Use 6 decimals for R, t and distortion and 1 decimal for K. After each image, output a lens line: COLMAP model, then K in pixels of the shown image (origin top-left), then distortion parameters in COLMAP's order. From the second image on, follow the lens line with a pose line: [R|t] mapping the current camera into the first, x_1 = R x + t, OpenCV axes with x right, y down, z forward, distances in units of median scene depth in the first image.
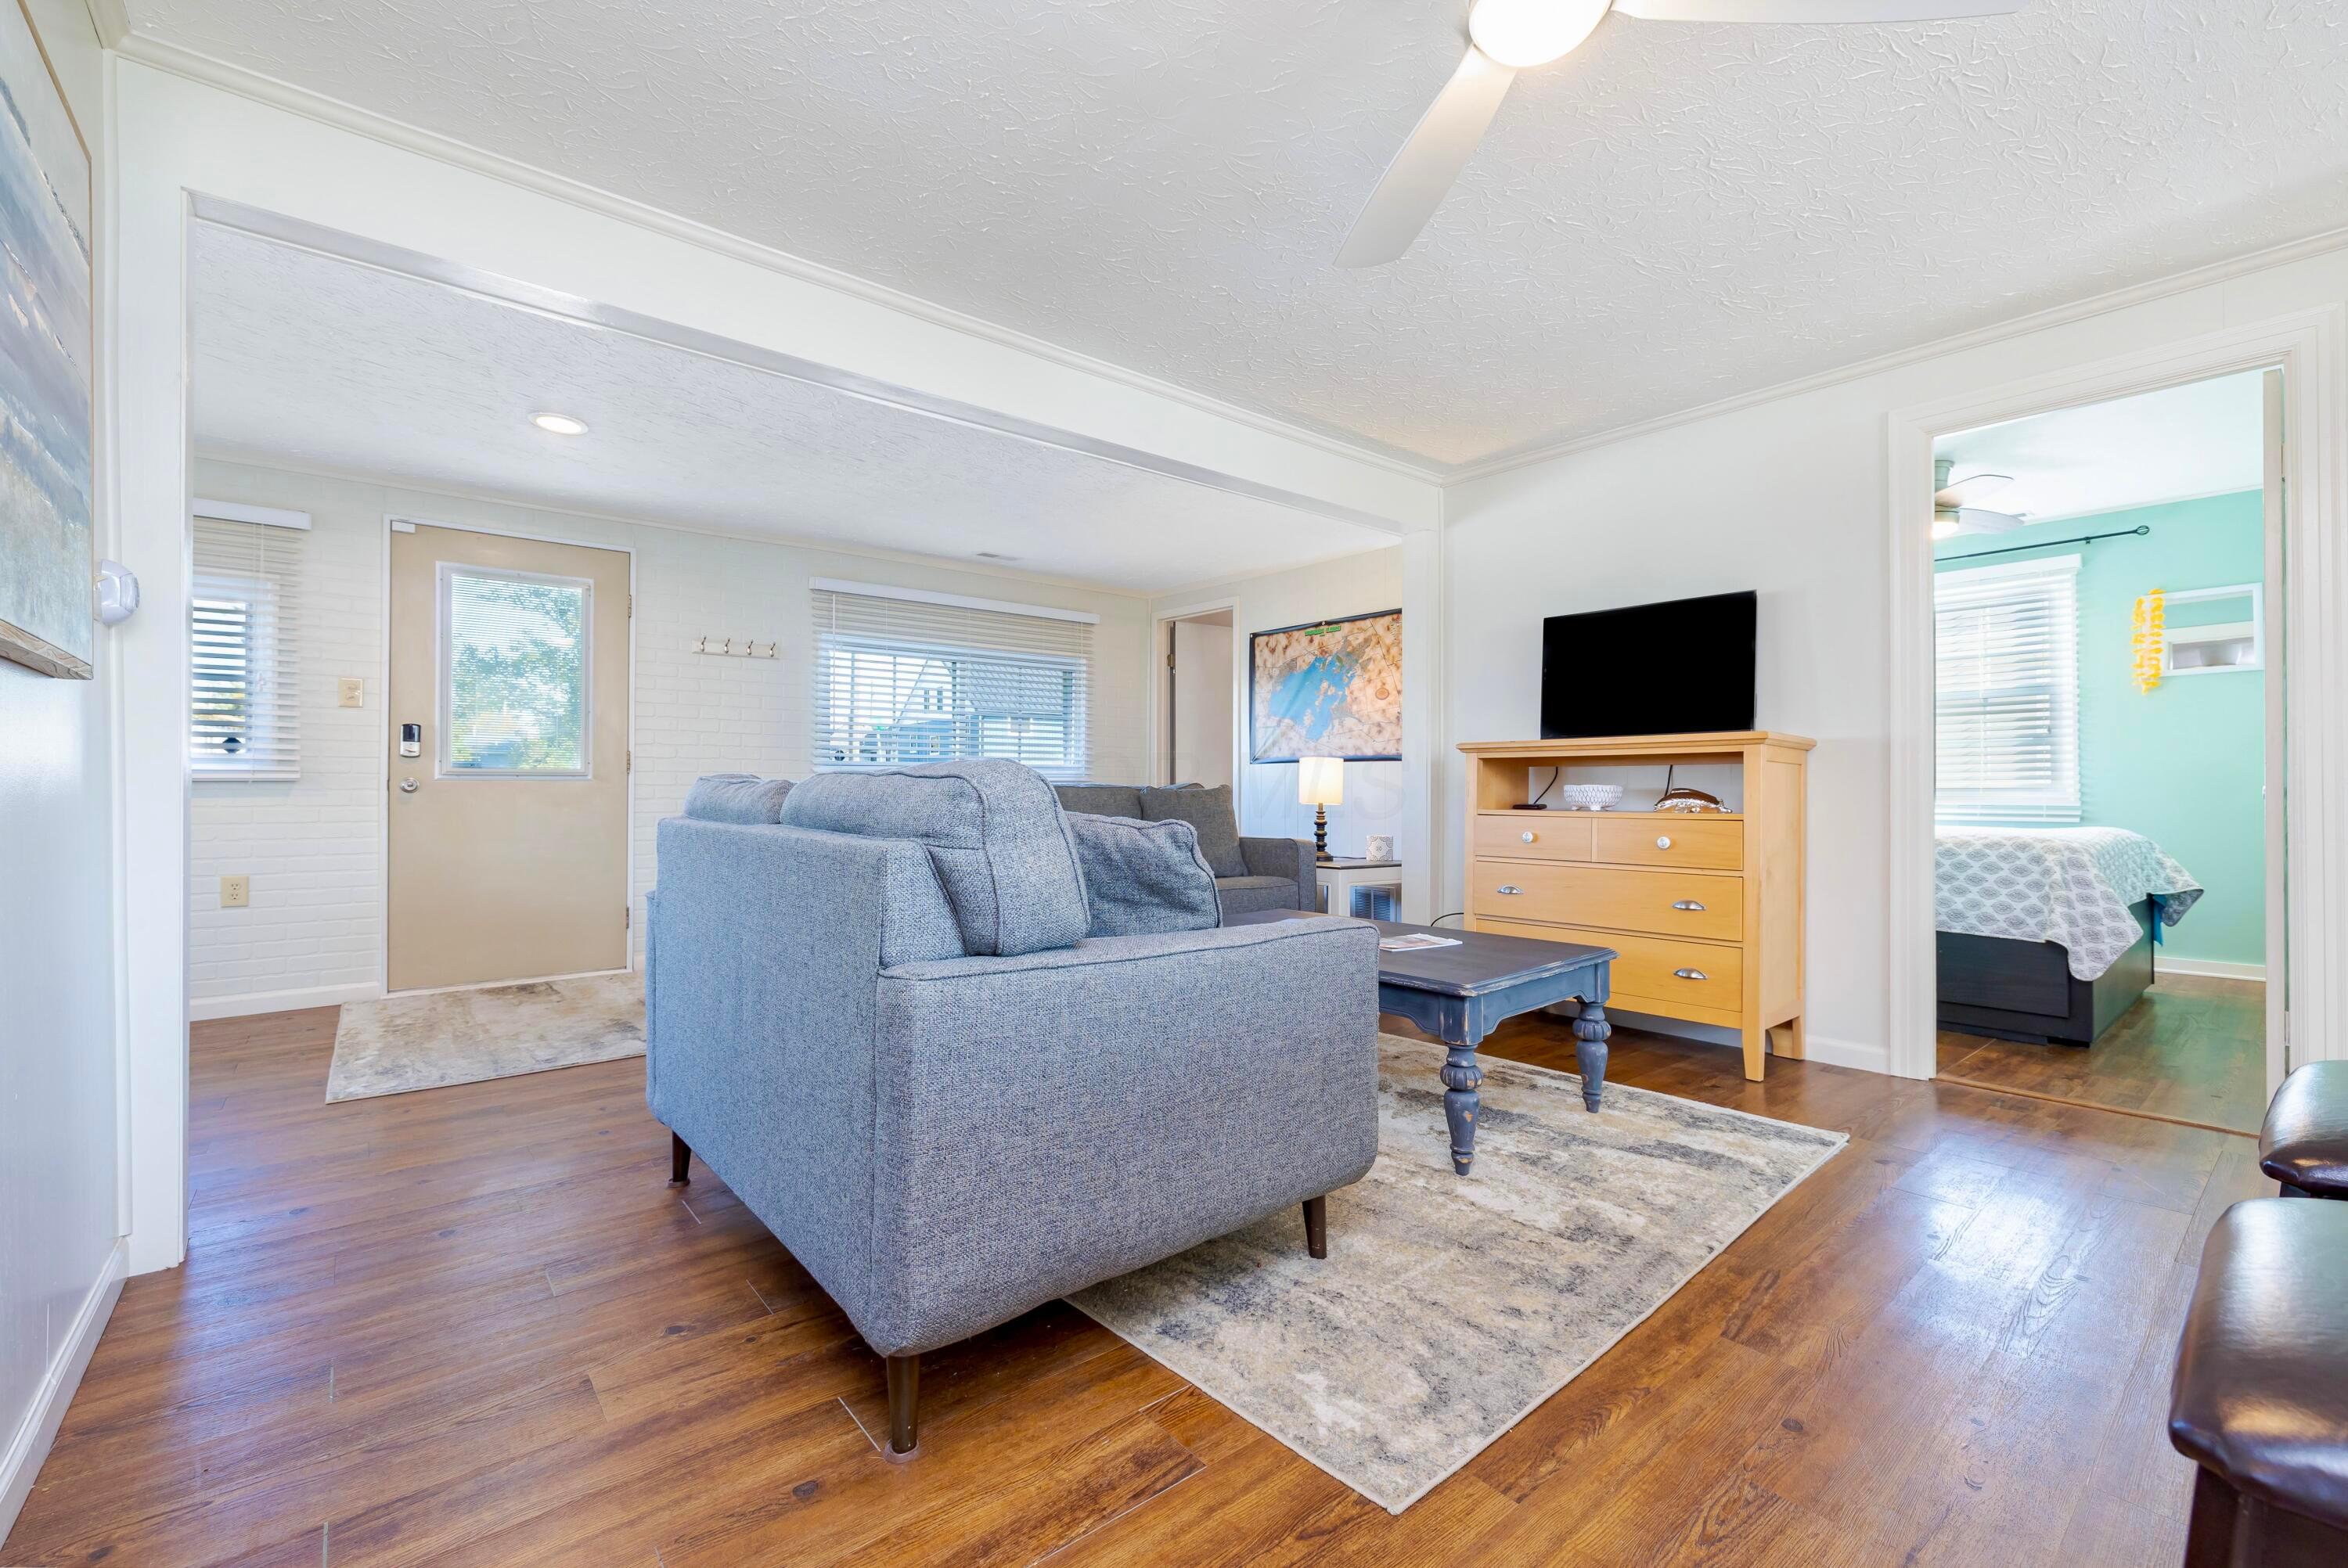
lens RADIAL K [[987.0, 0, 1174.0], [0, 987.0, 784.0], [0, 0, 1]] dist [-0.002188, 0.000377]
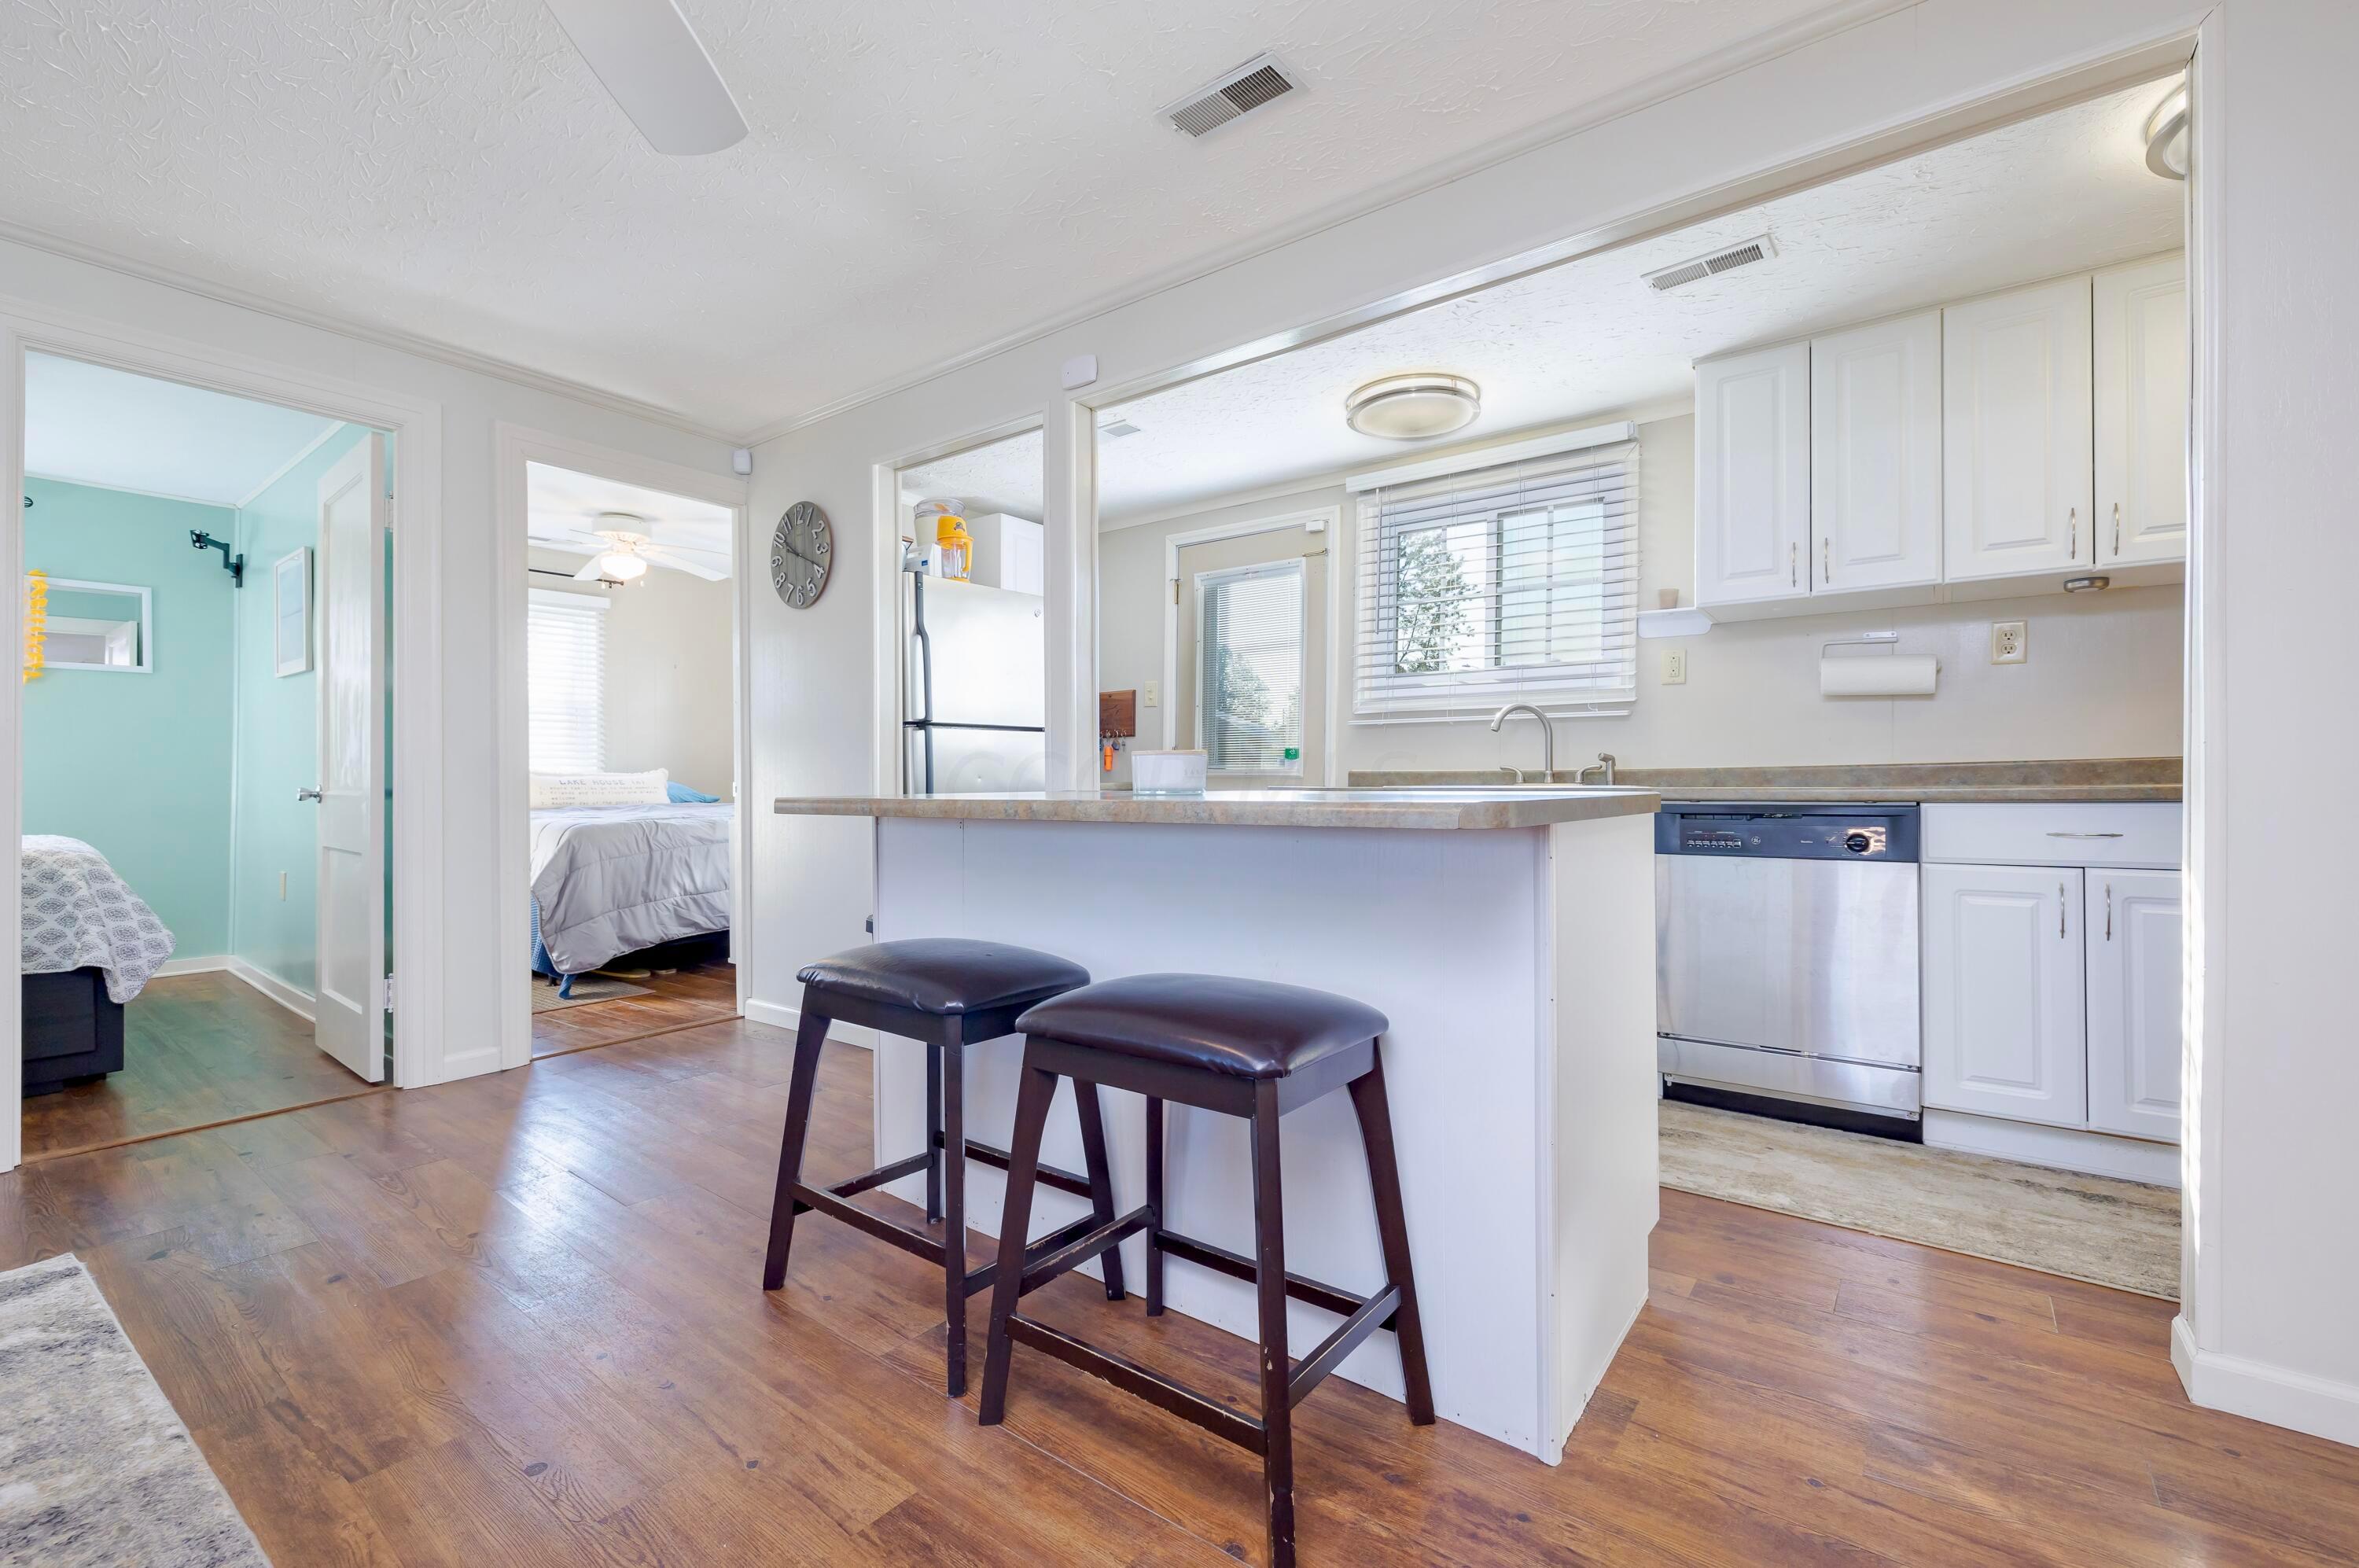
lens RADIAL K [[991.8, 0, 1179.5], [0, 991.8, 784.0], [0, 0, 1]] dist [-0.002188, 0.000377]
pose [[-0.218423, -0.001049, 0.975854, -0.243095], [0.001535, 0.999998, 0.001418, -0.002917], [-0.975853, 0.001808, -0.218421, 0.341297]]
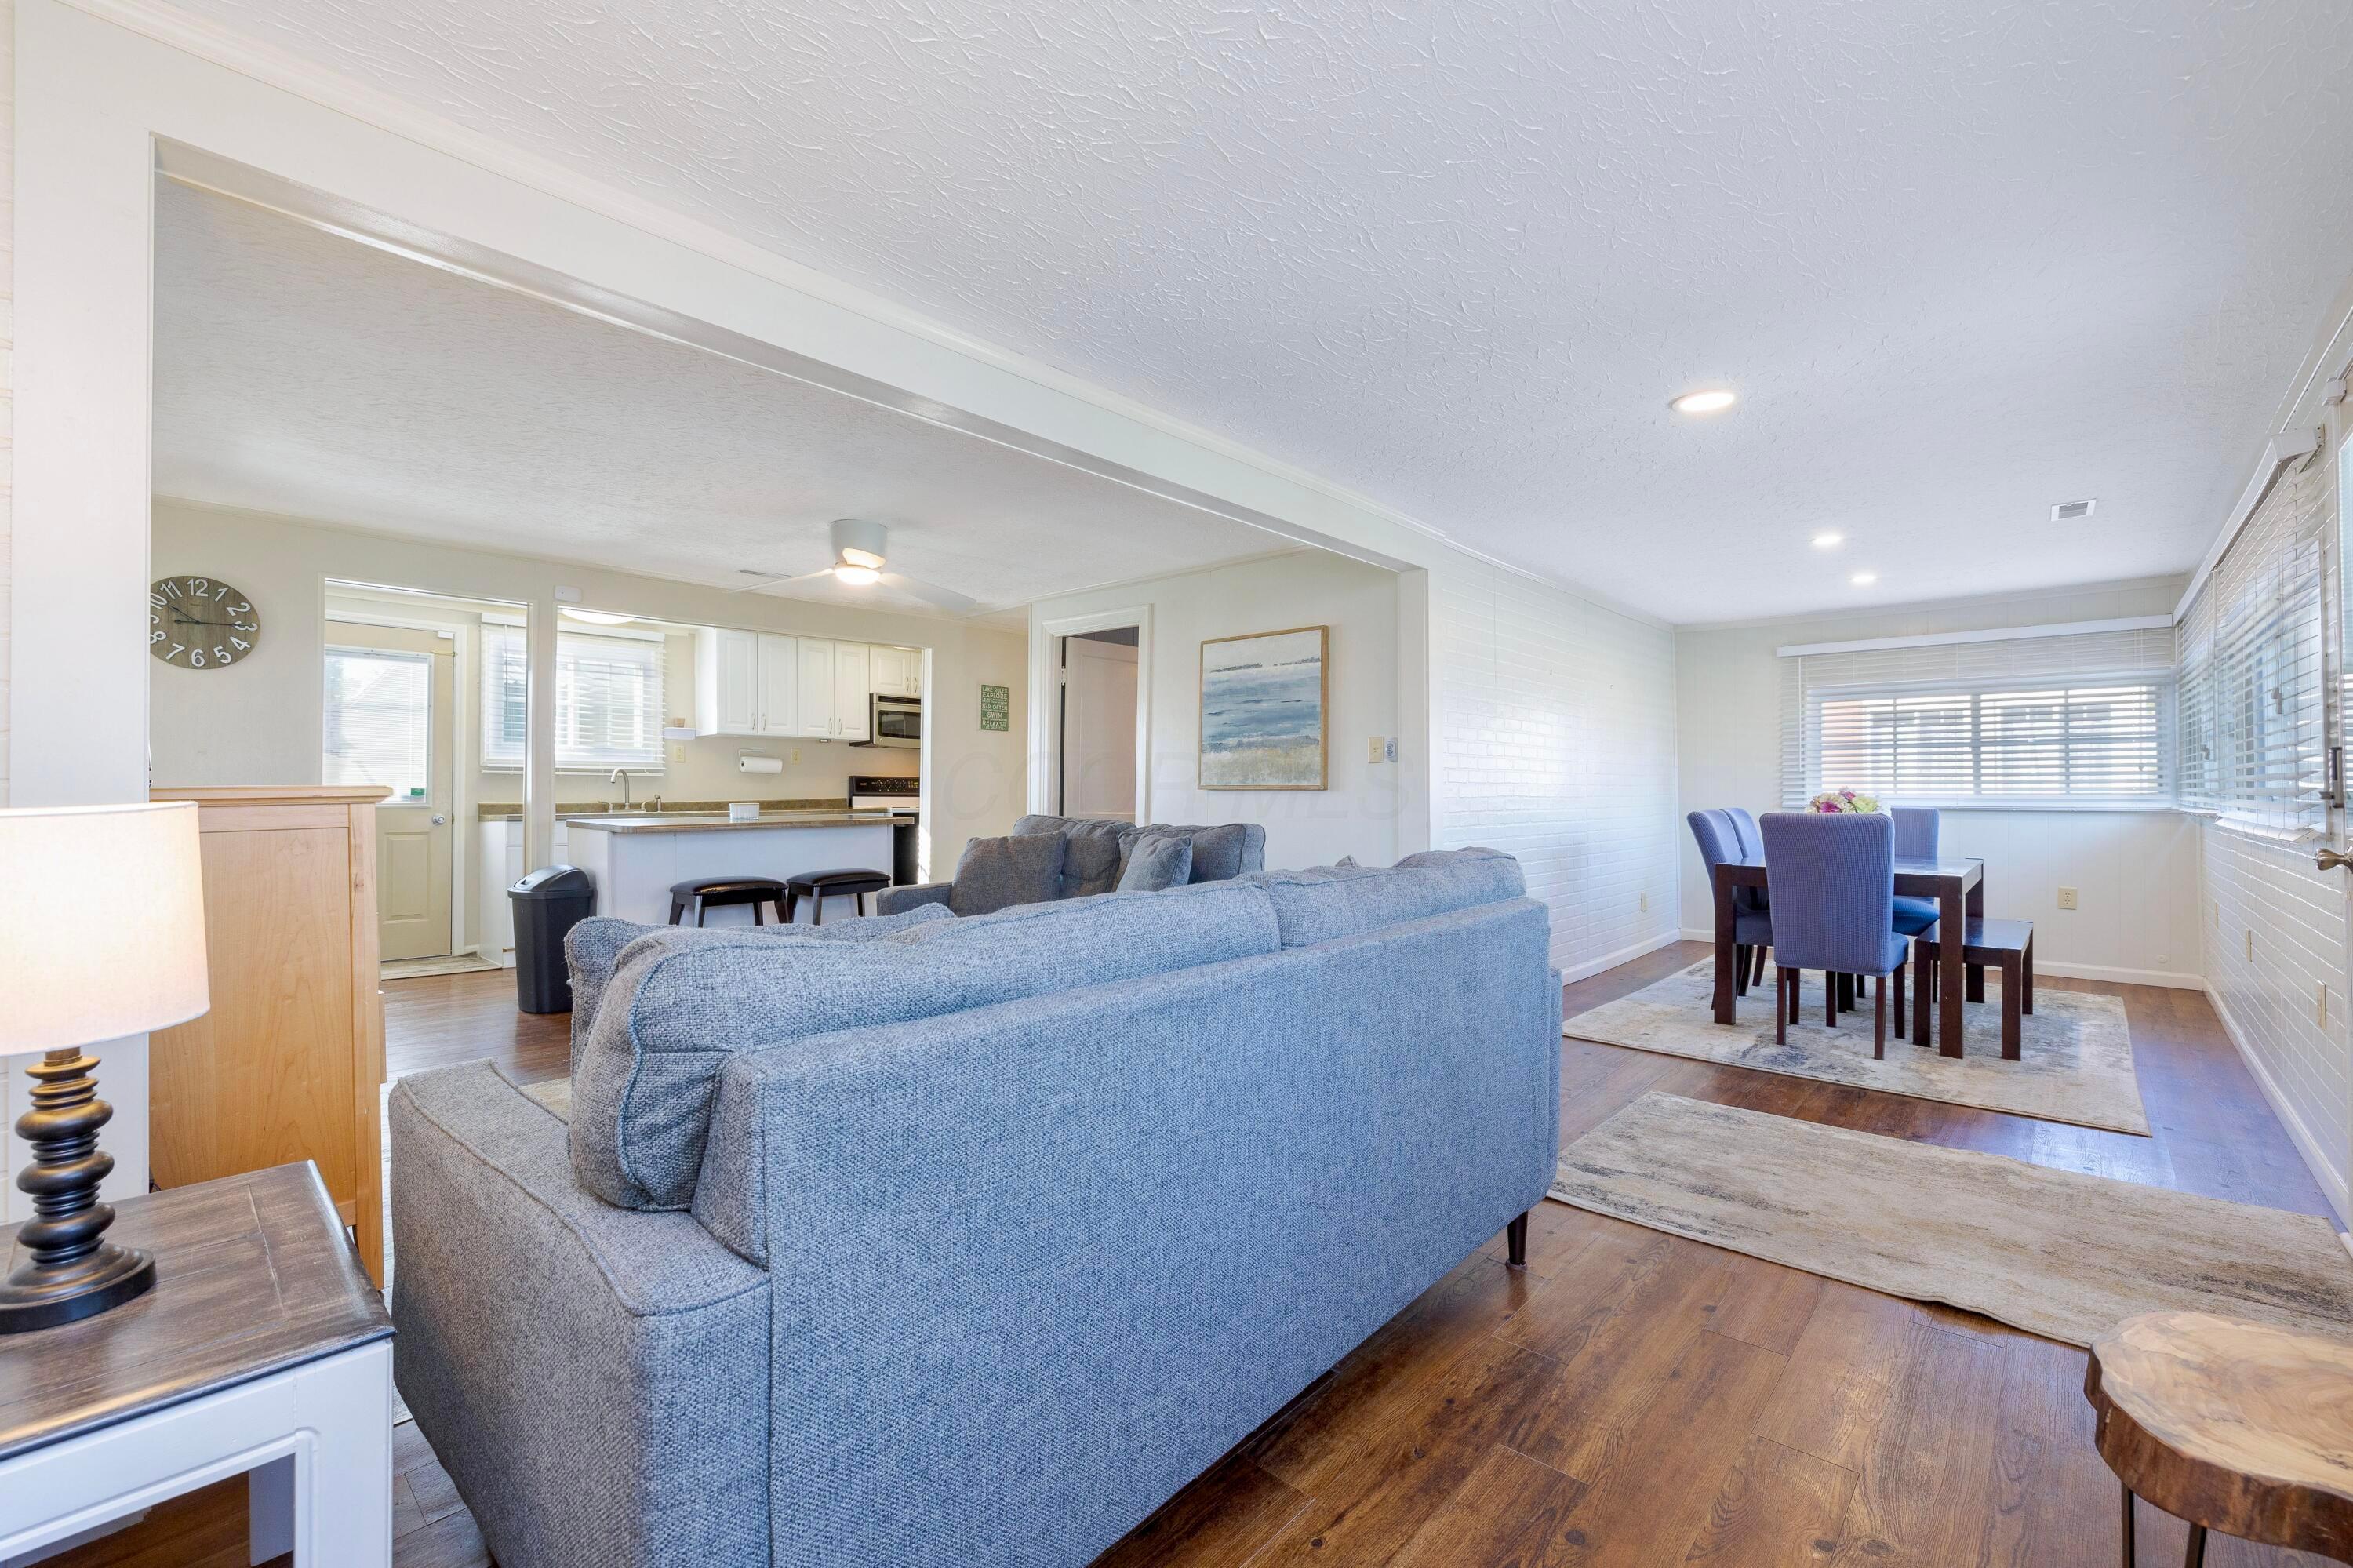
lens RADIAL K [[1006.3, 0, 1176.5], [0, 1006.3, 784.0], [0, 0, 1]] dist [-0.001648, 0.000068]
pose [[-0.989567, -0.003076, -0.144041, -0.080186], [-0.002522, 0.999989, -0.004032, -0.064698], [0.144051, -0.003627, -0.989564, 2.469110]]
